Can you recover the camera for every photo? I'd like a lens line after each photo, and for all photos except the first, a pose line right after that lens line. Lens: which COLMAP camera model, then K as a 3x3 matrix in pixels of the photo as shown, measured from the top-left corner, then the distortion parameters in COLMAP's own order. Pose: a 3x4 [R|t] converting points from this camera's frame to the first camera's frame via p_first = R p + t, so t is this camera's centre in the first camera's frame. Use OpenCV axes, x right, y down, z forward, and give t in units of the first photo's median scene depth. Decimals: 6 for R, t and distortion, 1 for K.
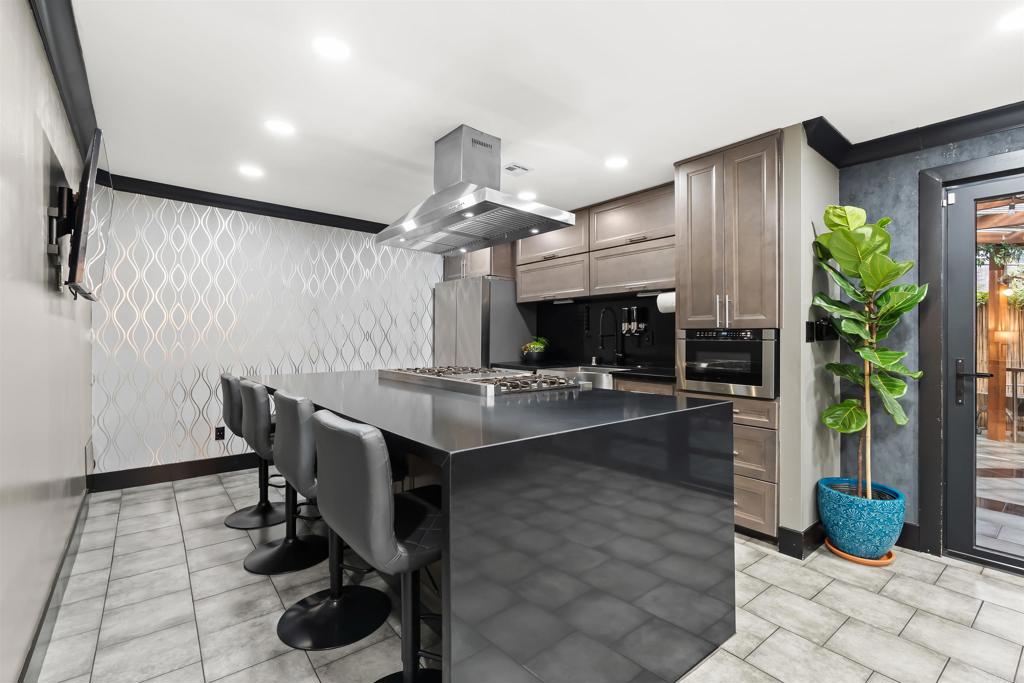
lens RADIAL K [[462.2, 0, 508.6], [0, 462.2, 336.3], [0, 0, 1]] dist [-0.000855, 0.000489]
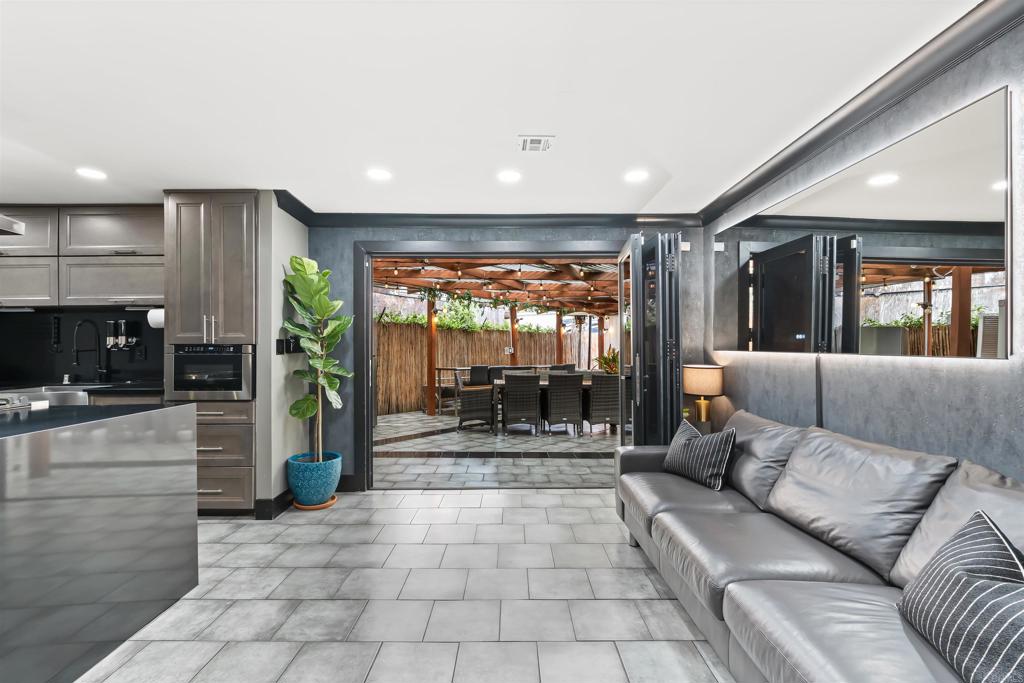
lens RADIAL K [[462.2, 0, 514.2], [0, 462.2, 341.7], [0, 0, 1]] dist [-0.000855, 0.000489]
pose [[0.605015, 0.005599, 0.796195, -0.000654], [0.004210, 0.999939, -0.010231, -0.007810], [-0.796203, 0.009542, 0.604954, -0.315635]]
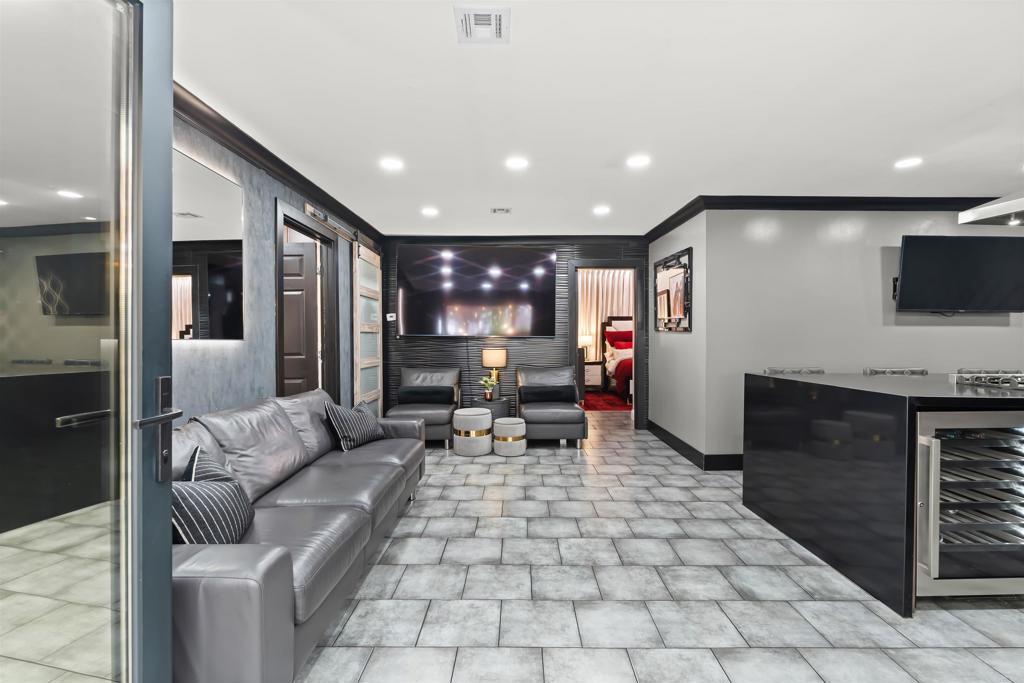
lens RADIAL K [[462.2, 0, 545.4], [0, 462.2, 336.1], [0, 0, 1]] dist [-0.000855, 0.000489]
pose [[-0.564285, -0.012167, -0.825490, 1.220441], [-0.002997, 0.999915, -0.012689, 0.012271], [0.825574, -0.004686, -0.564274, 0.619303]]
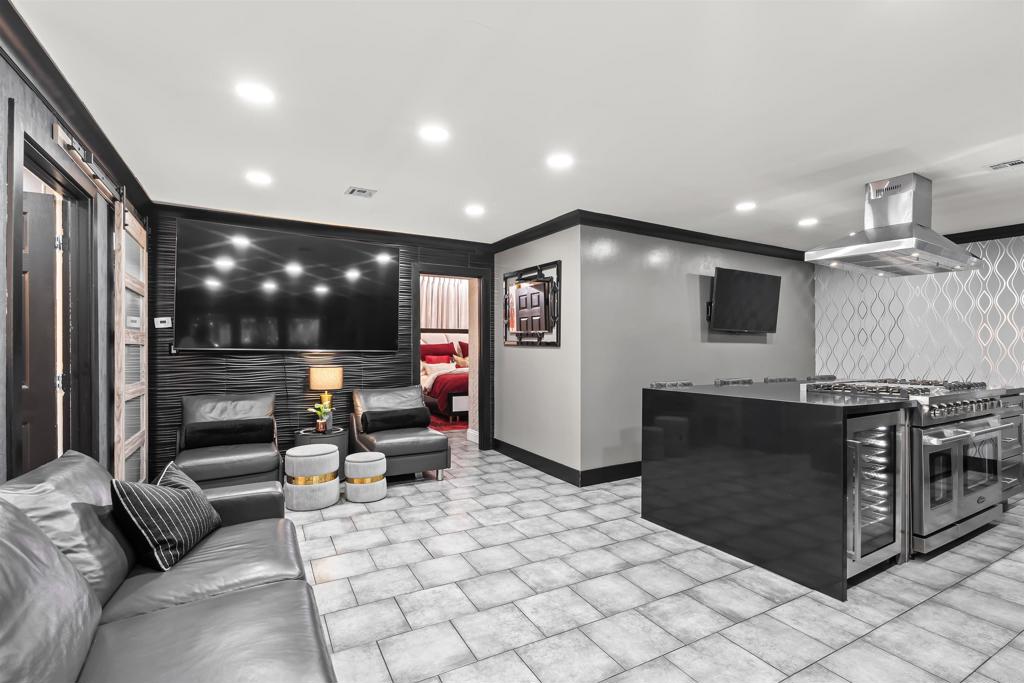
lens RADIAL K [[462.2, 0, 536.7], [0, 462.2, 347.8], [0, 0, 1]] dist [-0.000855, 0.000489]
pose [[-0.113587, -0.013821, -0.993432, 1.187407], [-0.000014, 0.999903, -0.013909, 0.001142], [0.993528, -0.001566, -0.113576, 0.230483]]
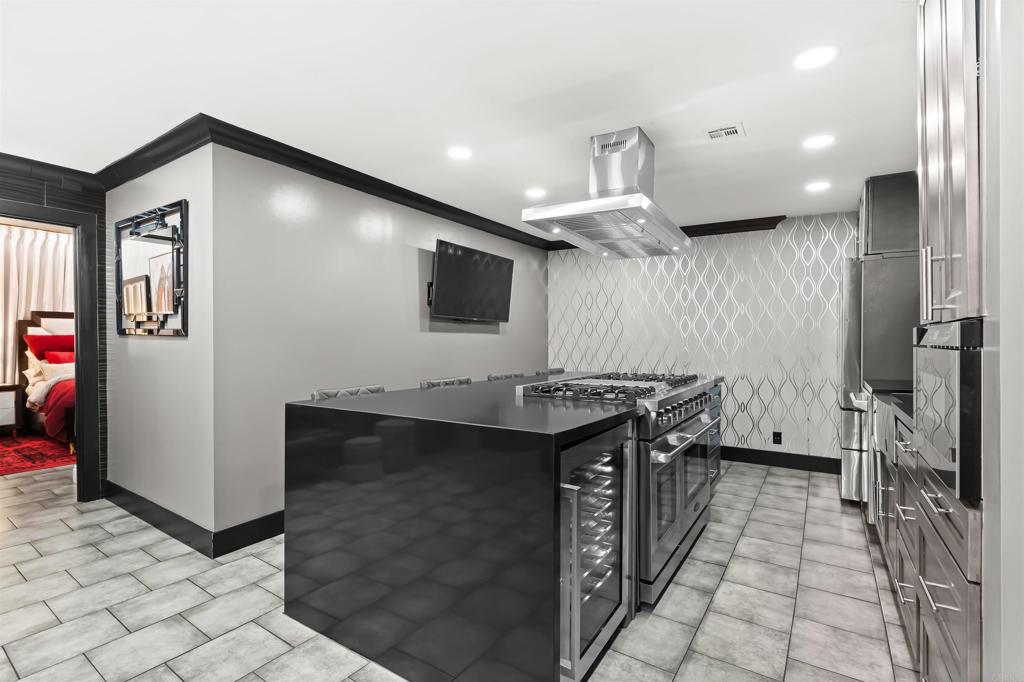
lens RADIAL K [[462.2, 0, 496.6], [0, 462.2, 347.1], [0, 0, 1]] dist [-0.000855, 0.000489]
pose [[0.293885, -0.001341, -0.955840, 0.758880], [0.008392, 0.999964, 0.001177, 0.002249], [0.955804, -0.008368, 0.293886, 0.476607]]
